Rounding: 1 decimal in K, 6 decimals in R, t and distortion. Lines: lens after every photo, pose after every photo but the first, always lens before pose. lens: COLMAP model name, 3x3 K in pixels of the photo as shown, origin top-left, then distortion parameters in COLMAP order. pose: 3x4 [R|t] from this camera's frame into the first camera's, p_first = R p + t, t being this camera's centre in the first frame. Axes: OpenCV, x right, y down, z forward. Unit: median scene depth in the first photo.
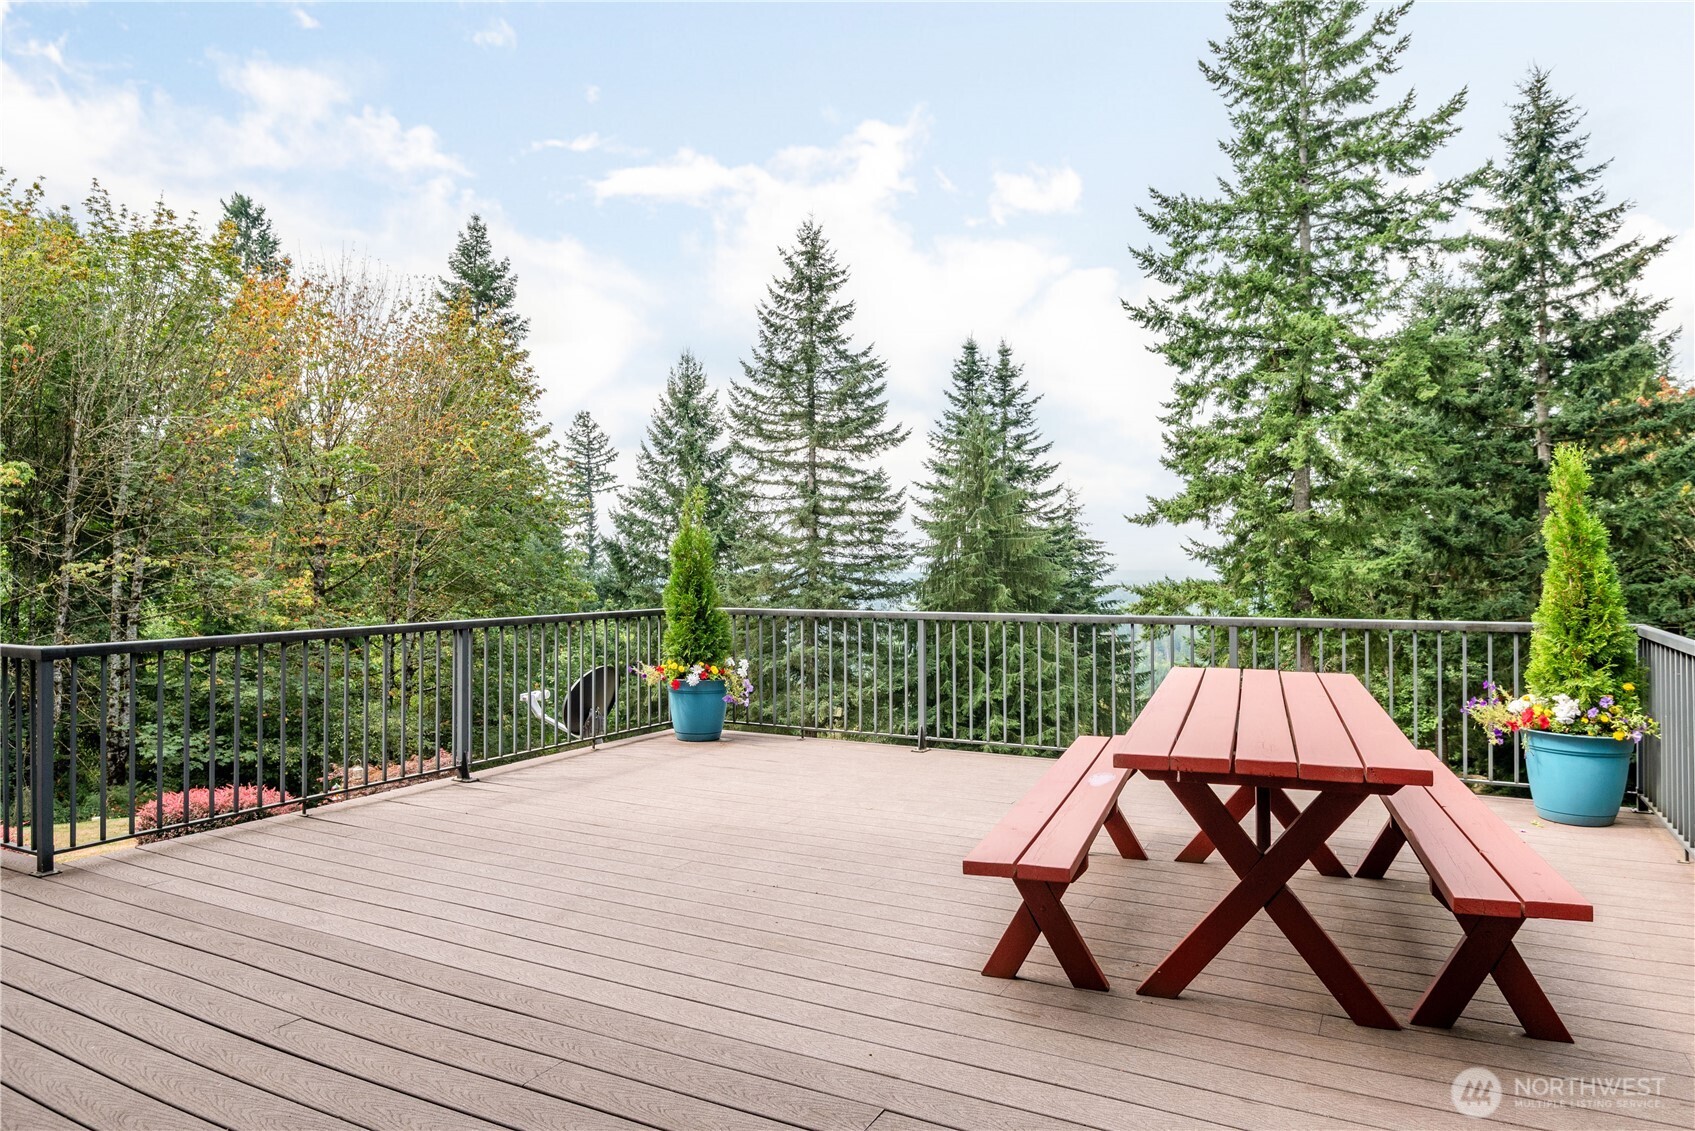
lens RADIAL K [[1083.5, 0, 851.2], [0, 1083.5, 562.0], [0, 0, 1]] dist [-0.006705, 0.000086]
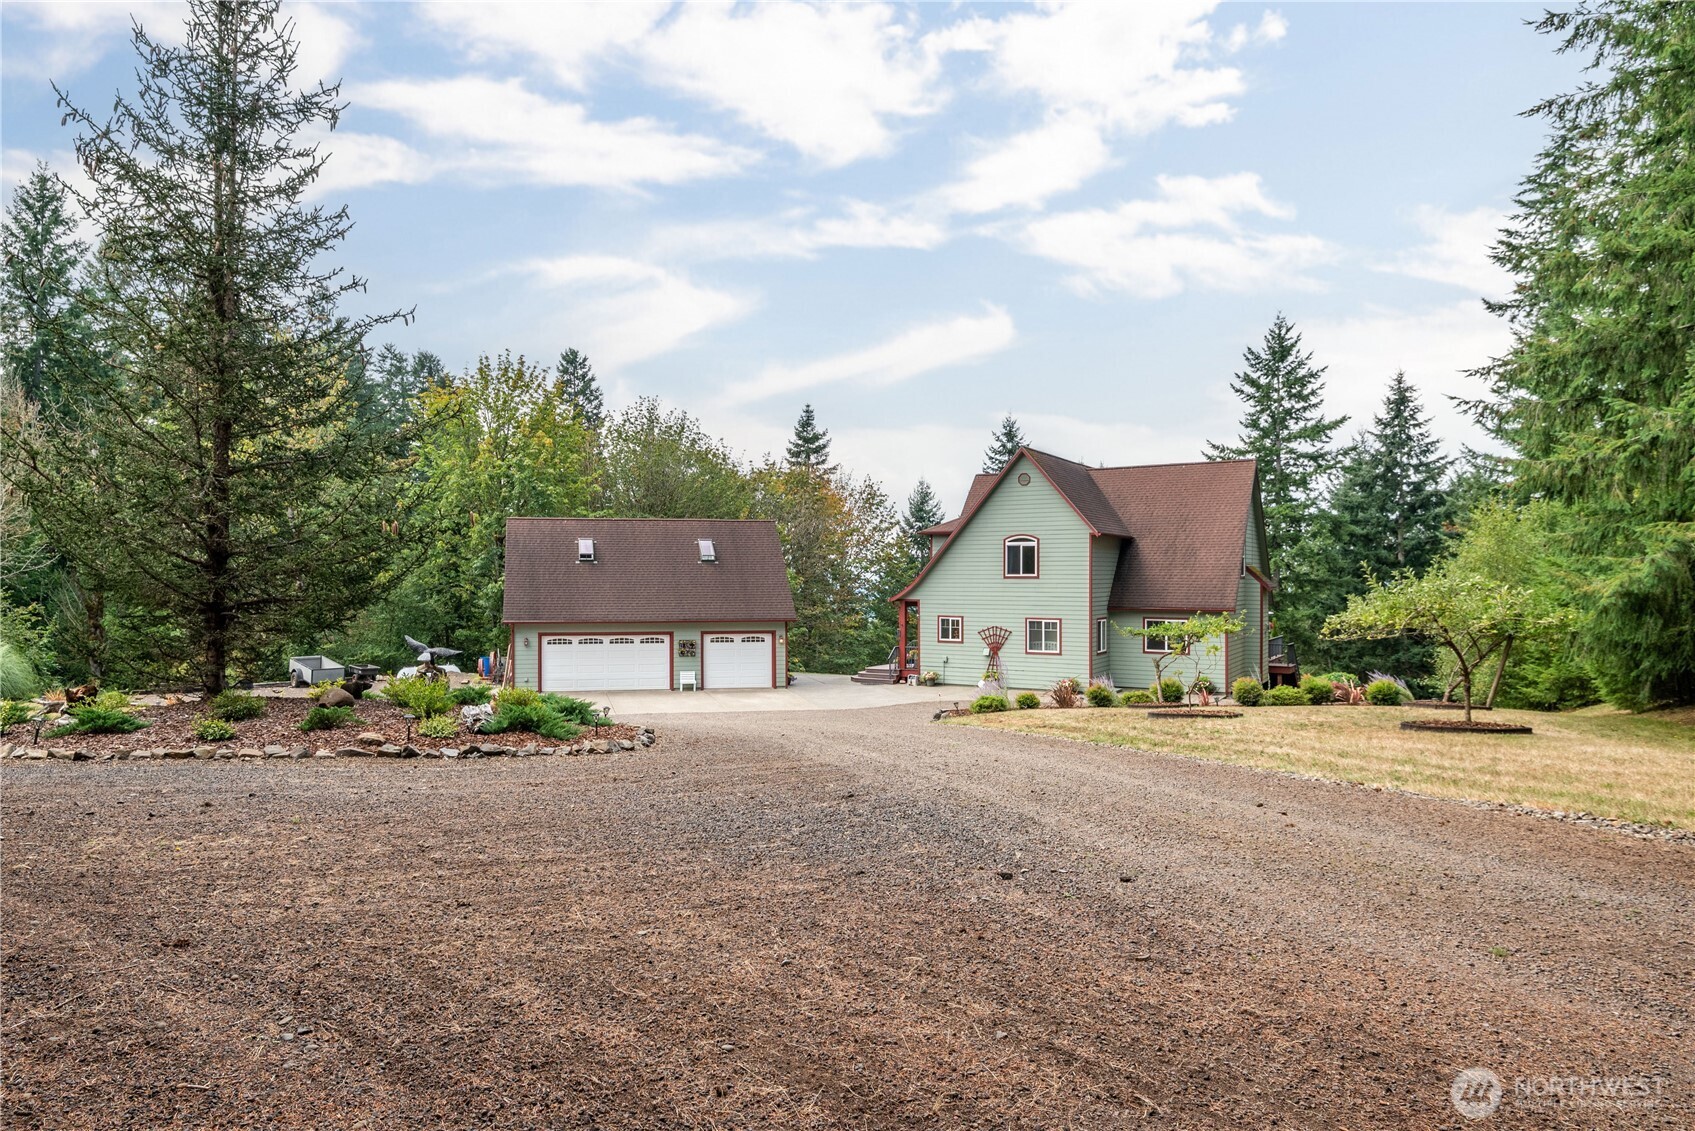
lens RADIAL K [[959.7, 0, 842.1], [0, 959.7, 577.5], [0, 0, 1]] dist [0.004597, 0.000226]
pose [[0.997931, 0.005791, -0.064030, -0.294870], [-0.006172, 0.999964, -0.005761, -0.044073], [0.063994, 0.006145, 0.997931, -0.869521]]
